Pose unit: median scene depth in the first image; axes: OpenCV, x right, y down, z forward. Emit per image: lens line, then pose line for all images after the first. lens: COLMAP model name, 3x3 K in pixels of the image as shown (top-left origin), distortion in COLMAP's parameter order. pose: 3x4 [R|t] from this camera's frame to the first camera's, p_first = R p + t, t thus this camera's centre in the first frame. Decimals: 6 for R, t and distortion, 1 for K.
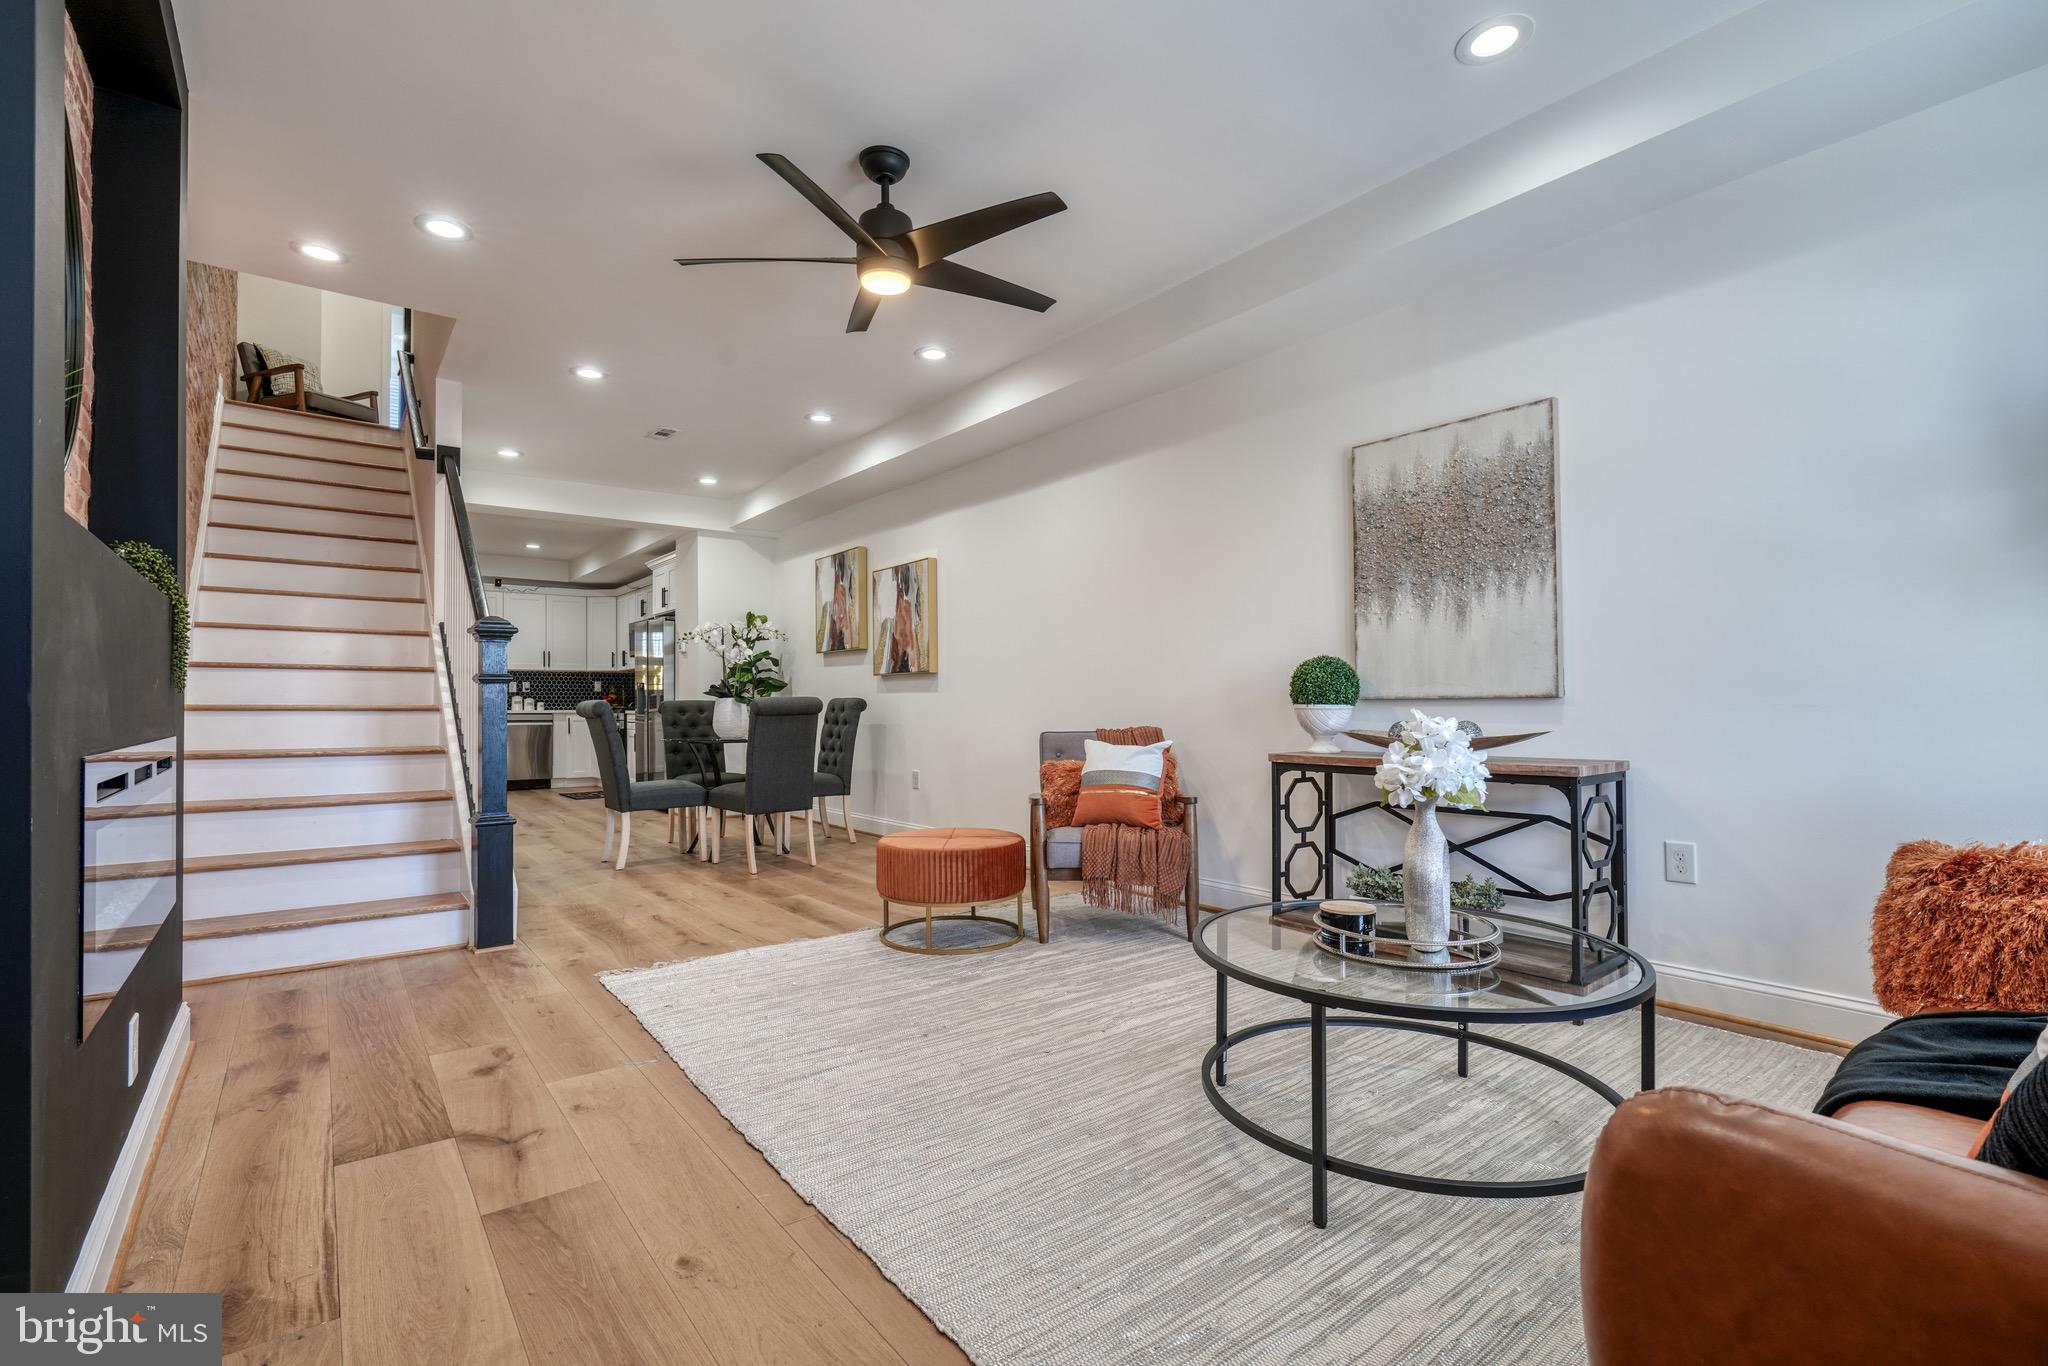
lens RADIAL K [[922.0, 0, 1002.3], [0, 922.0, 675.3], [0, 0, 1]] dist [-0.002762, 0.000519]
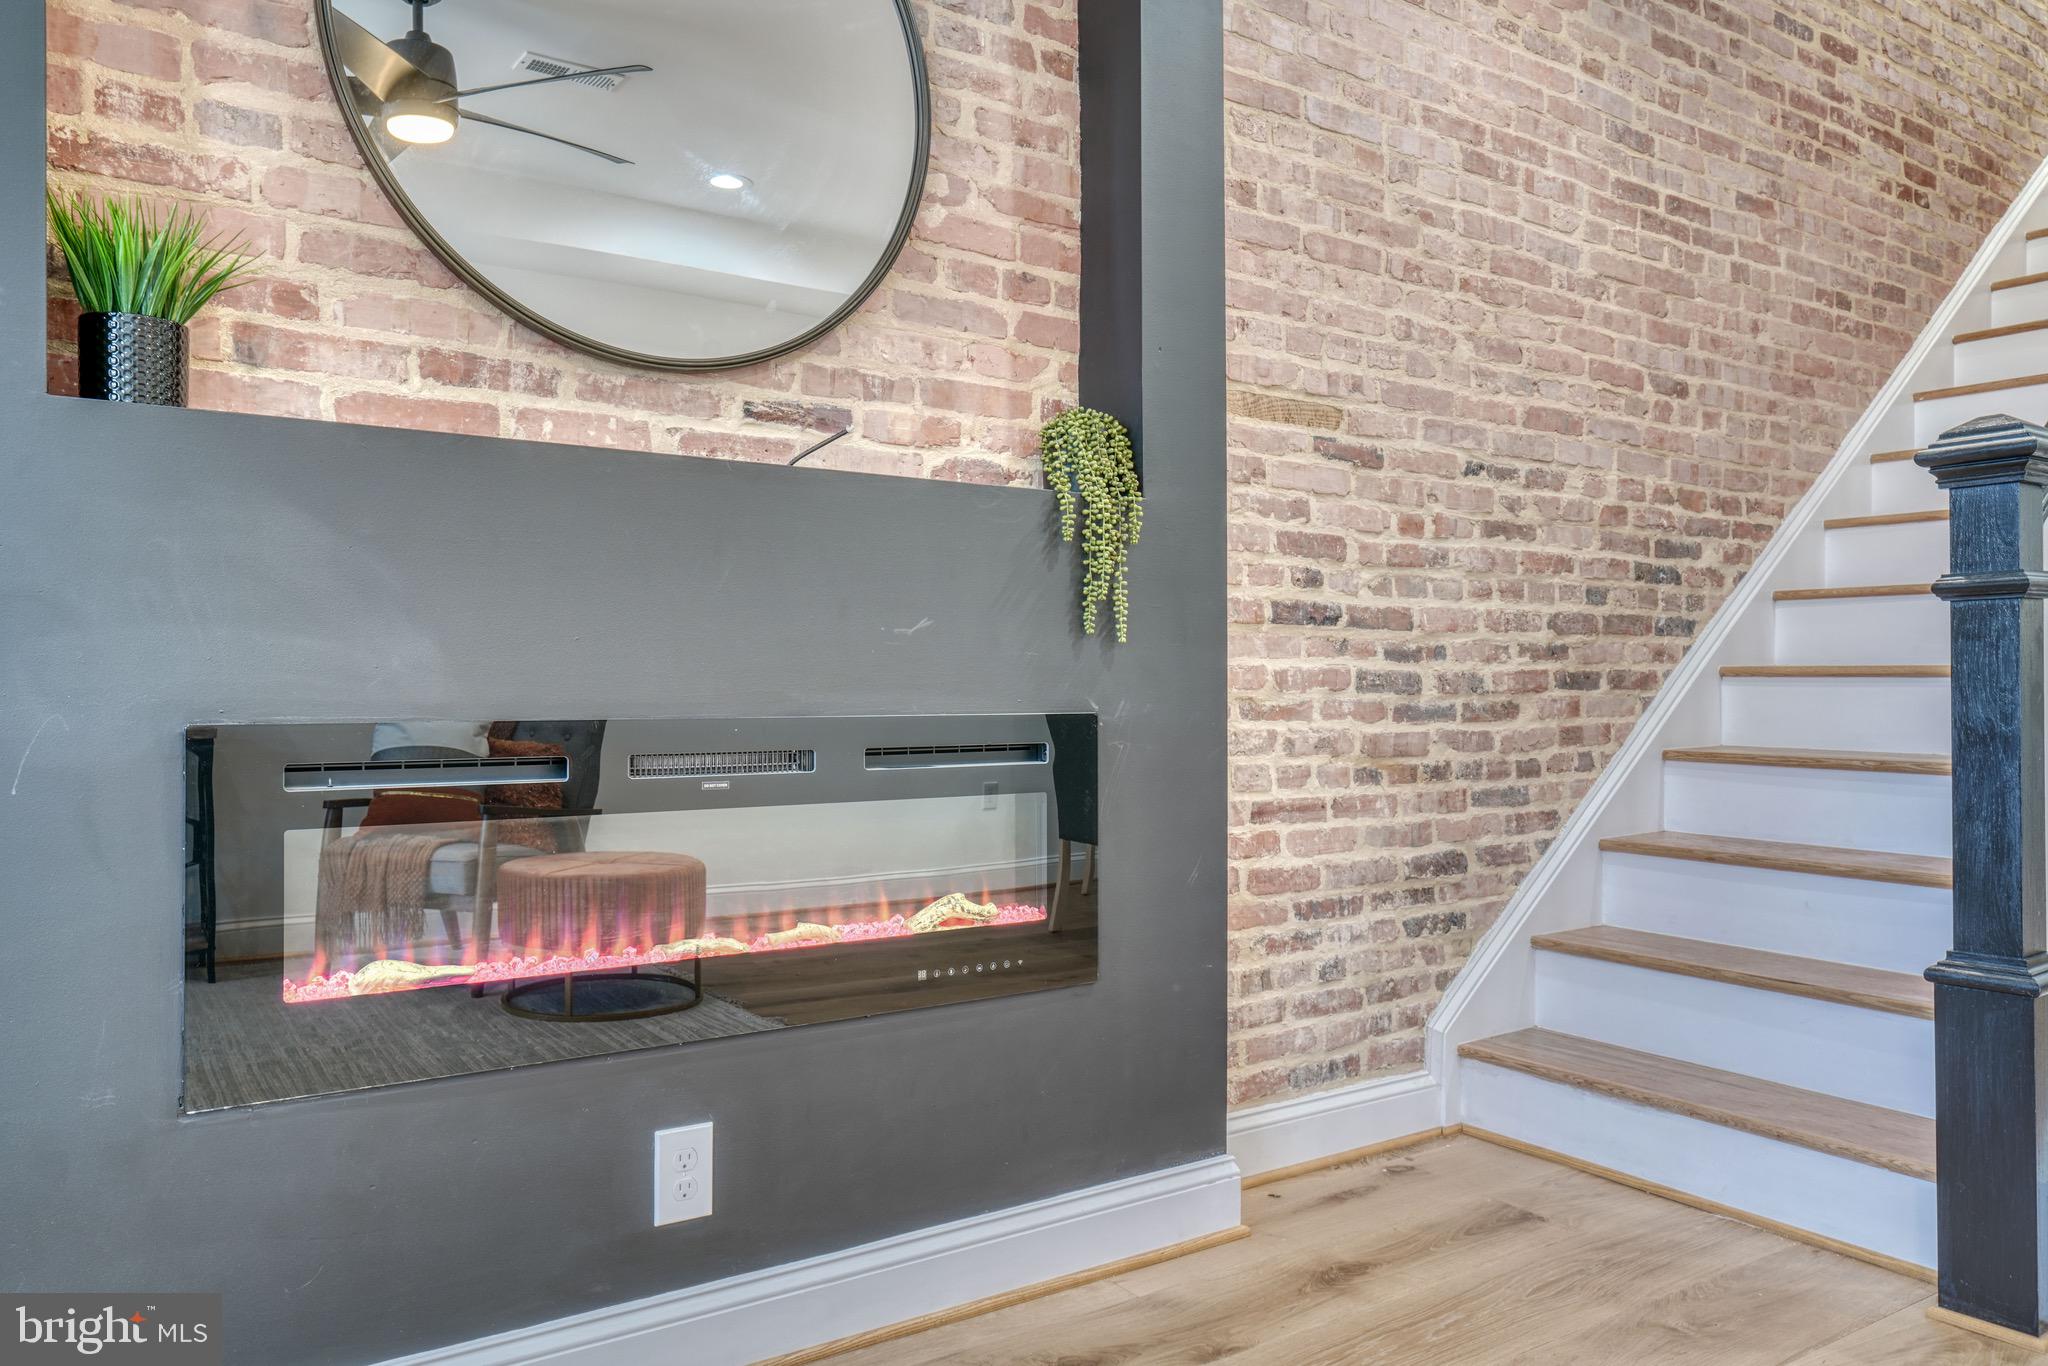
lens RADIAL K [[1433.8, 0, 1021.7], [0, 1433.8, 674.9], [0, 0, 1]] dist [-0.005012, 0.001816]
pose [[-0.055832, 0.001294, -0.998439, 0.036731], [0.032191, 0.999482, -0.000505, 0.023500], [0.997921, -0.032169, -0.055845, 0.602162]]
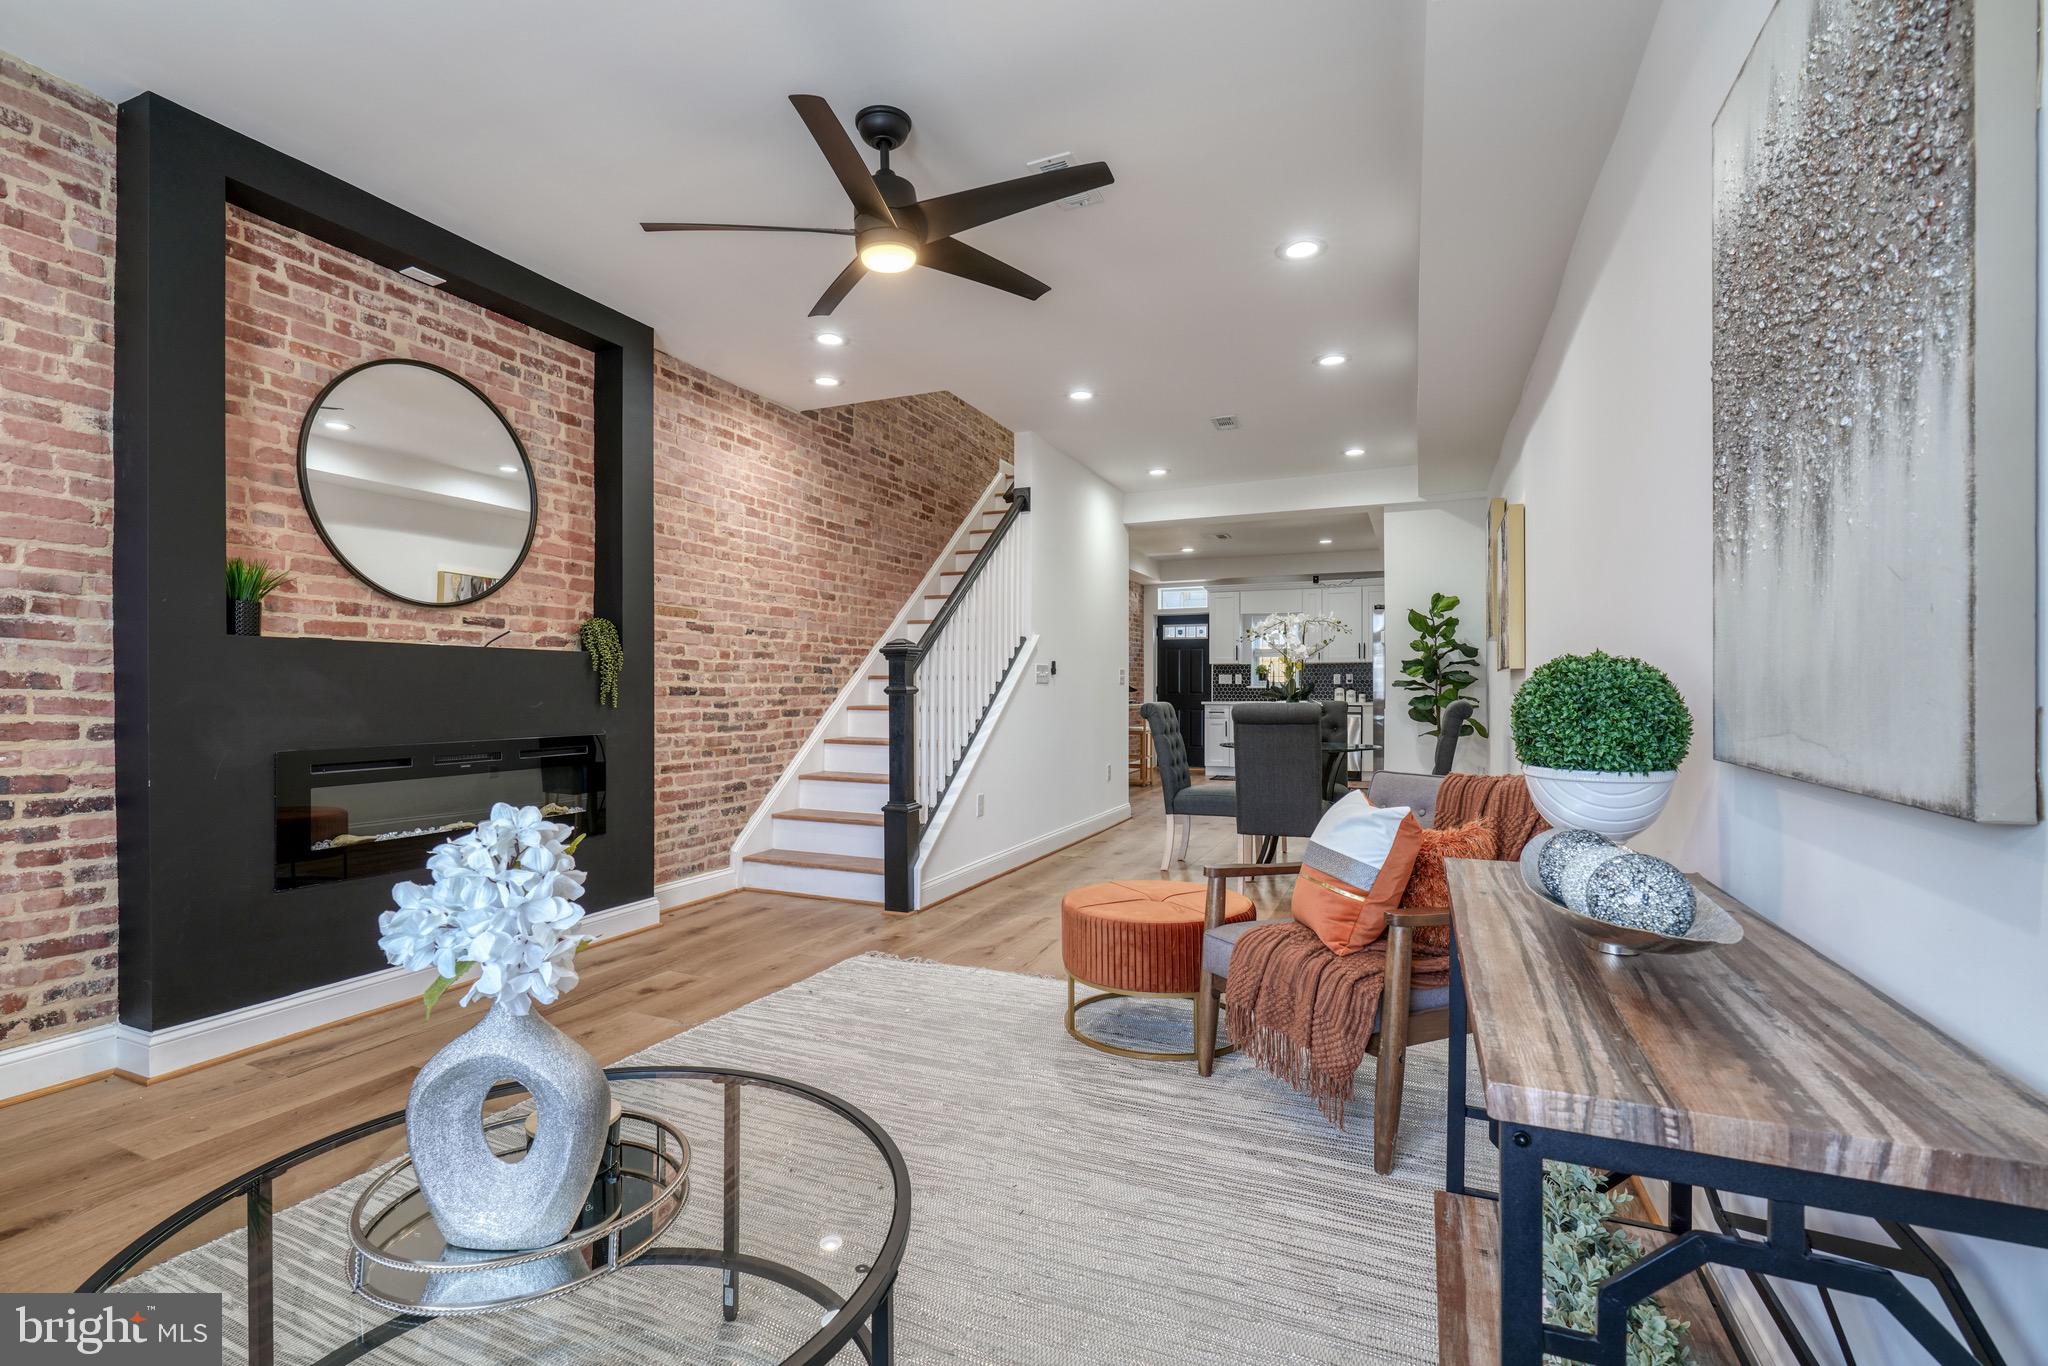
lens RADIAL K [[922.0, 0, 1002.3], [0, 922.0, 675.3], [0, 0, 1]] dist [-0.002762, 0.000519]
pose [[0.476339, -0.010446, -0.879200, 0.540429], [0.028395, 0.999591, 0.003508, -0.015342], [0.878803, -0.026636, 0.476440, 0.503521]]
